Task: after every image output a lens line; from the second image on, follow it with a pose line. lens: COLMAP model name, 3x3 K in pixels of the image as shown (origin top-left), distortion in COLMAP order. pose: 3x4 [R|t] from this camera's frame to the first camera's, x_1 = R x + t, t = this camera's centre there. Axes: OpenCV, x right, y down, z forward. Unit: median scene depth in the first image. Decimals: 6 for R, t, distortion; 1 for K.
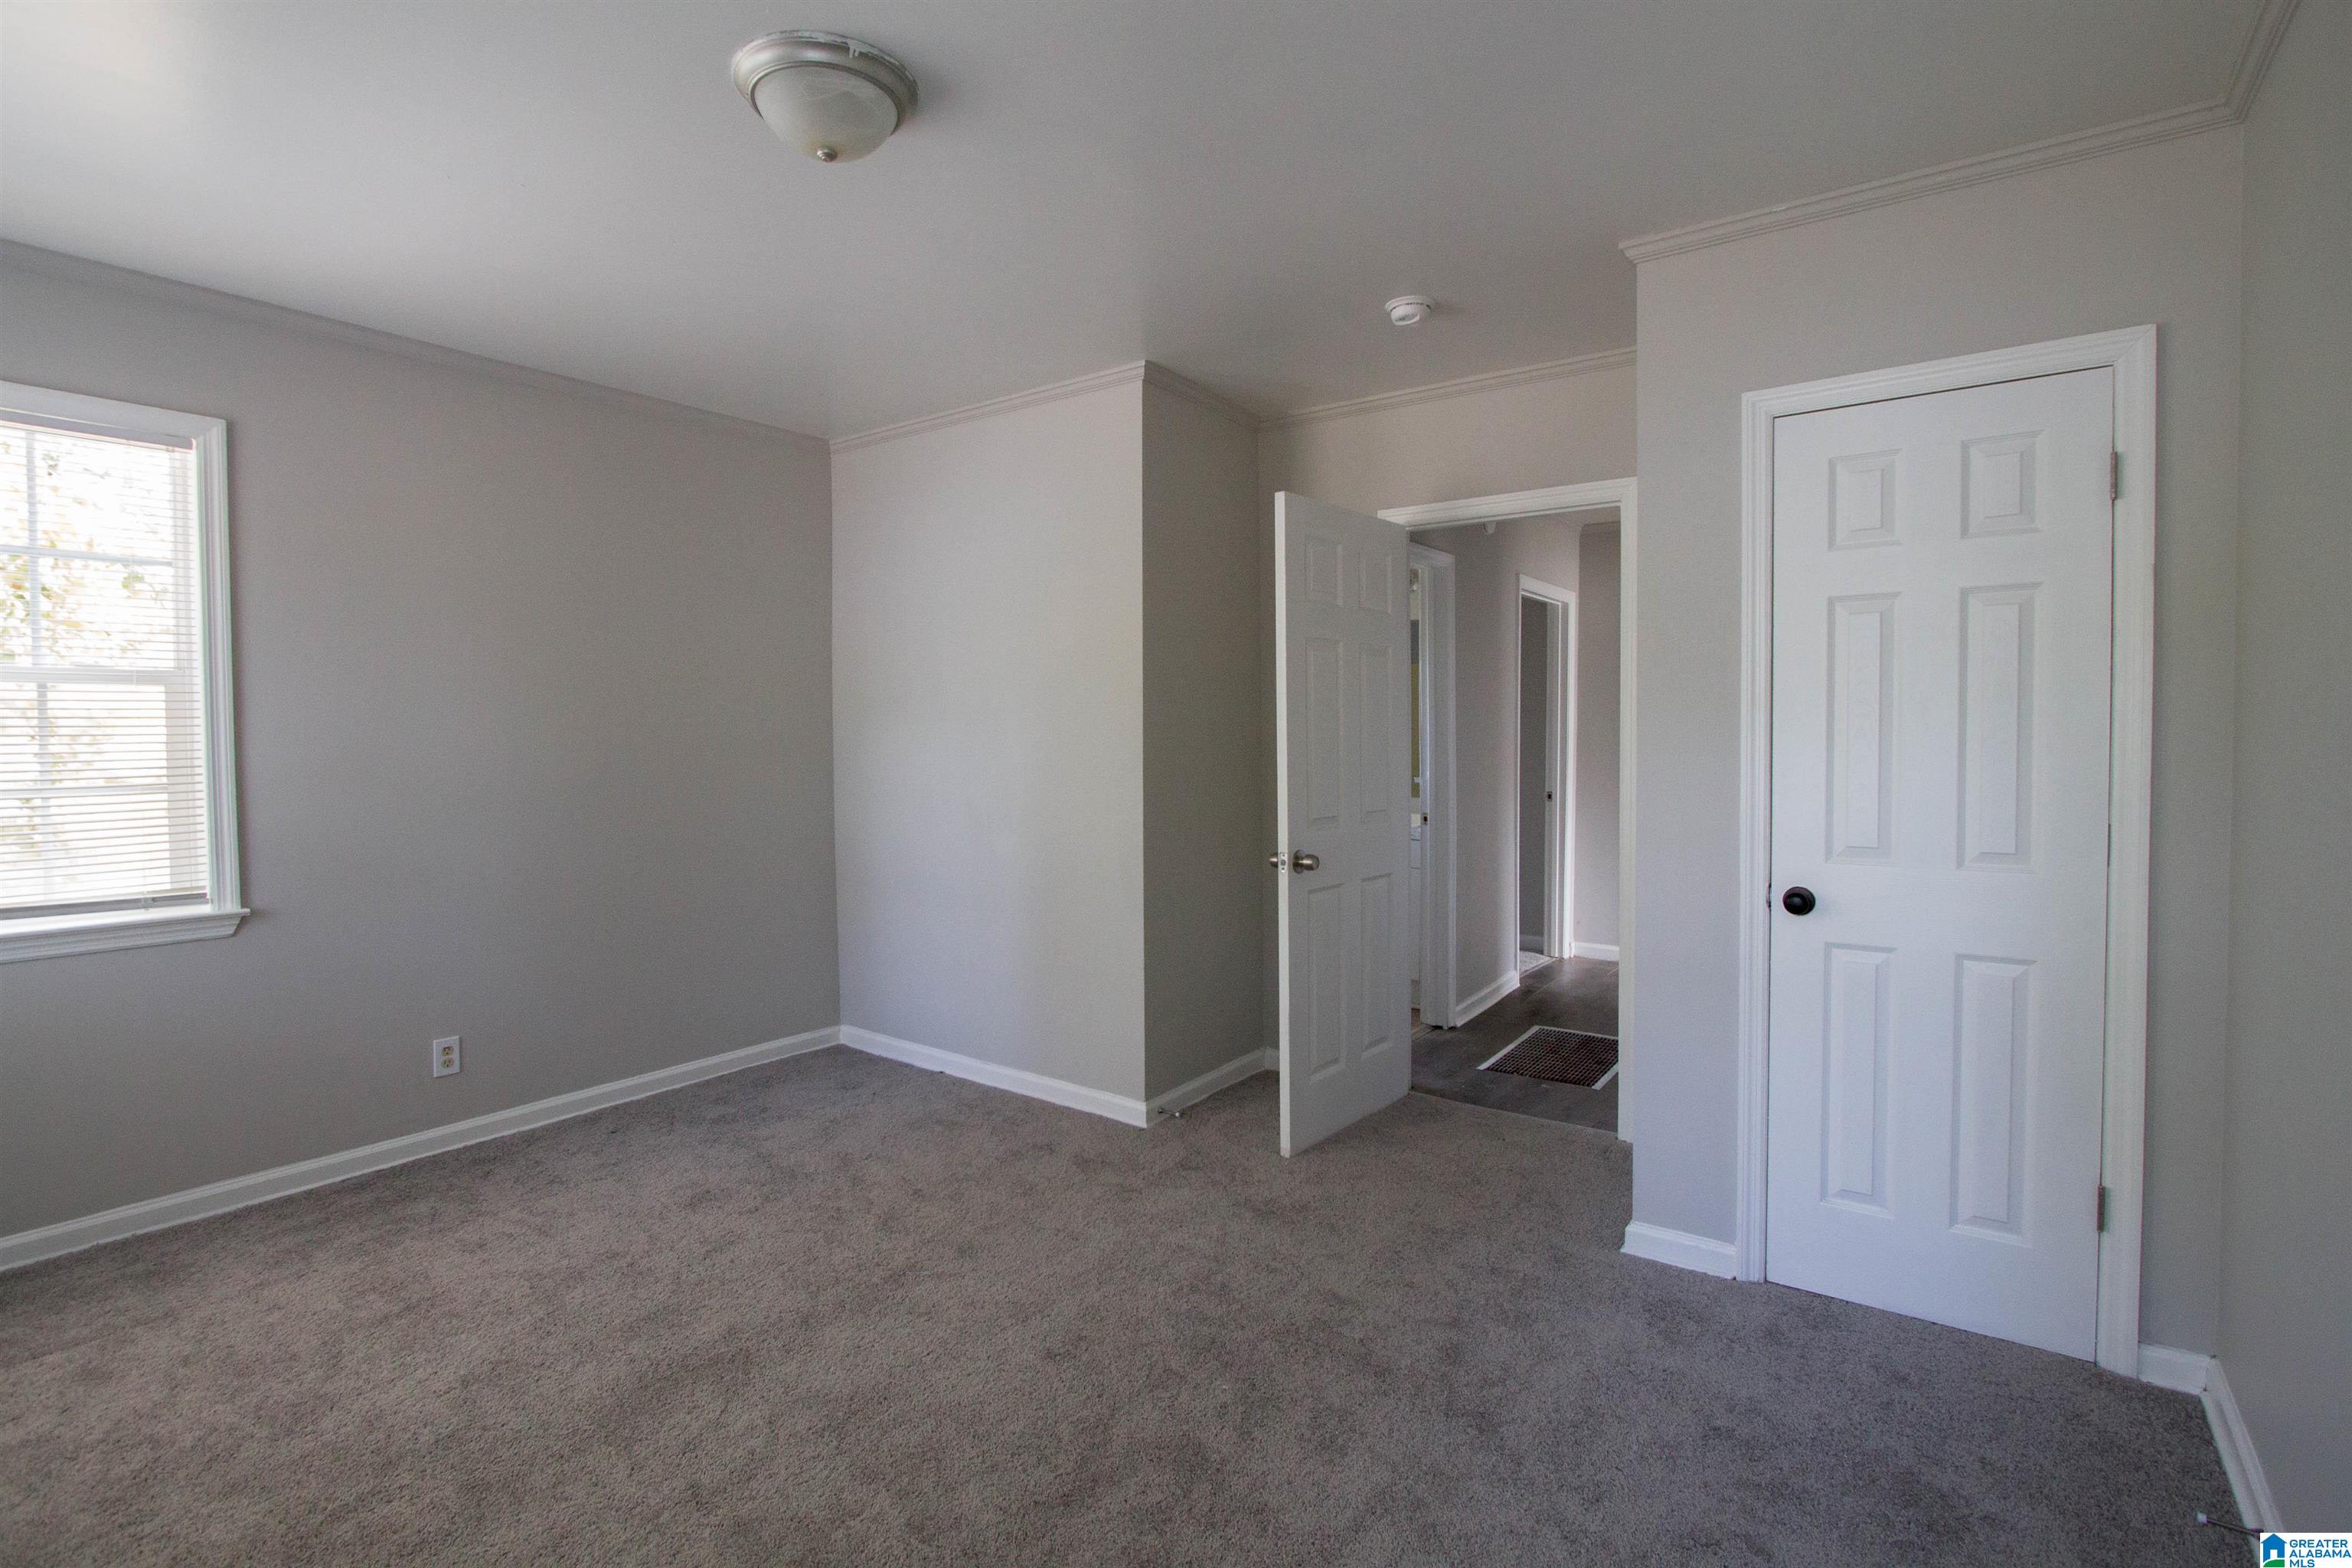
lens RADIAL K [[1104.6, 0, 1184.3], [0, 1104.6, 772.9], [0, 0, 1]] dist [-0.018941, 0.003737]
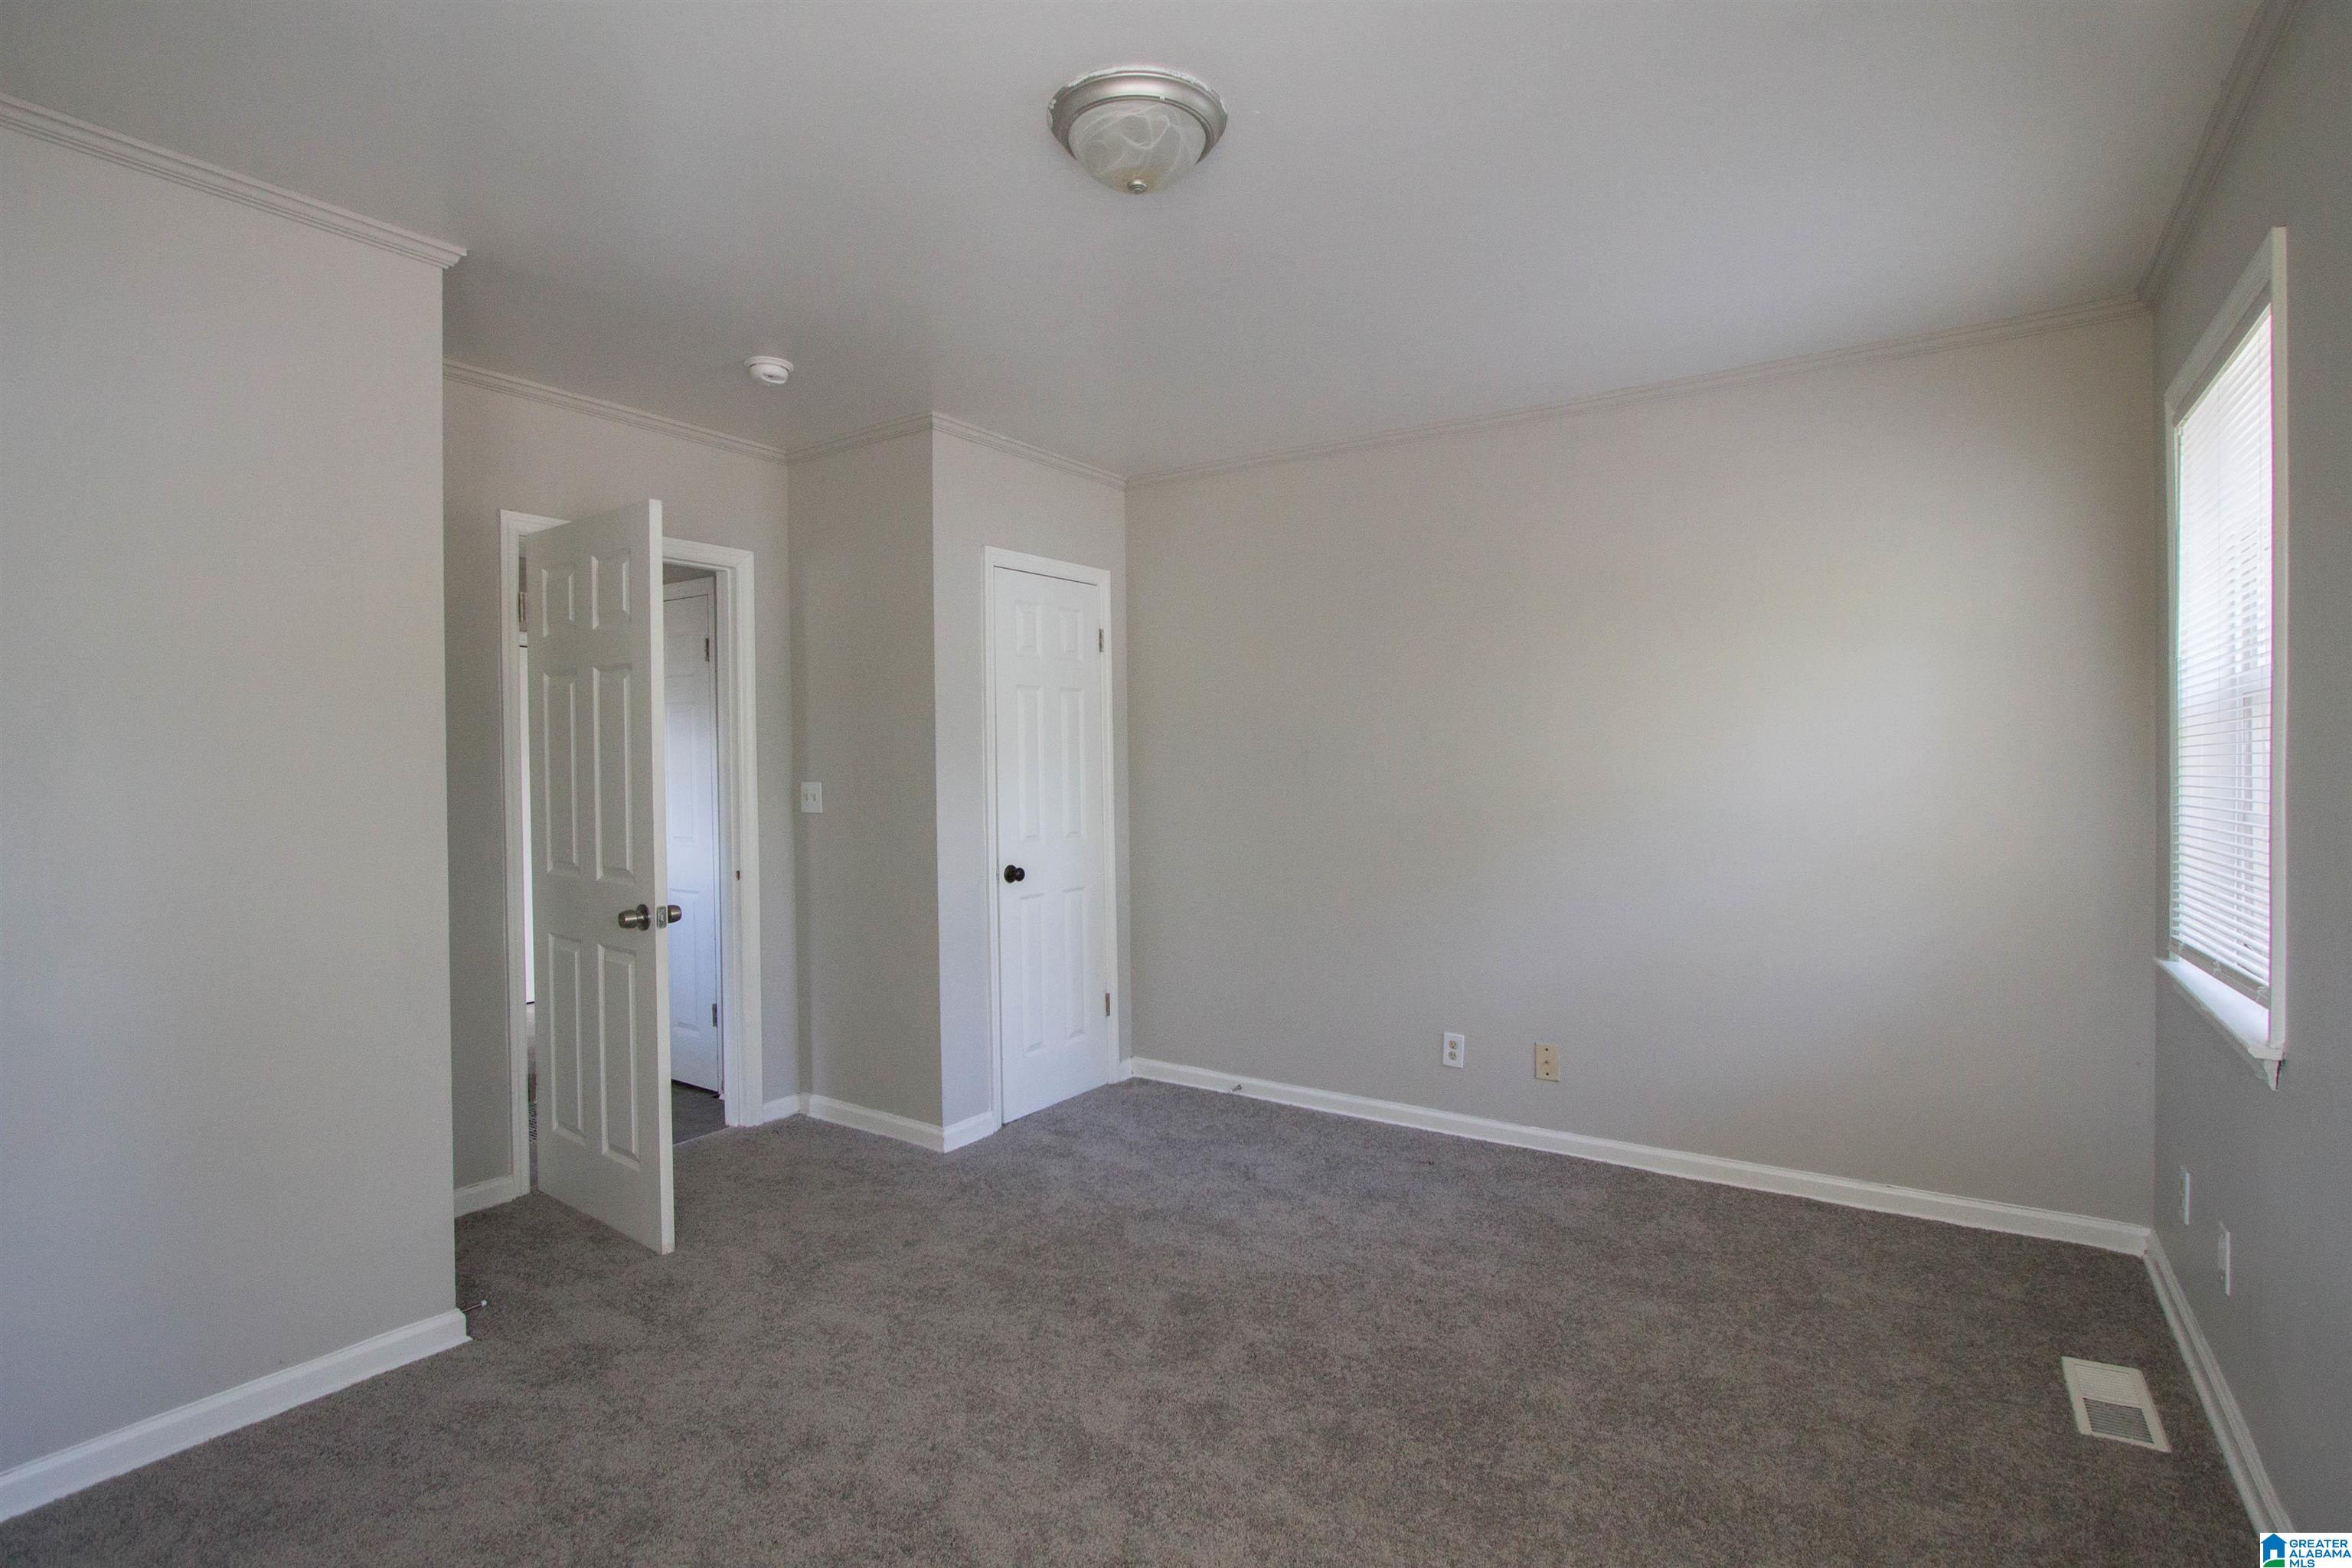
lens RADIAL K [[1104.6, 0, 1179.6], [0, 1104.6, 778.2], [0, 0, 1]] dist [-0.018941, 0.003737]
pose [[-0.018999, -0.005625, 0.999804, -1.024846], [0.050222, 0.998716, 0.006573, -0.018454], [-0.998557, 0.050337, -0.018692, 0.768107]]
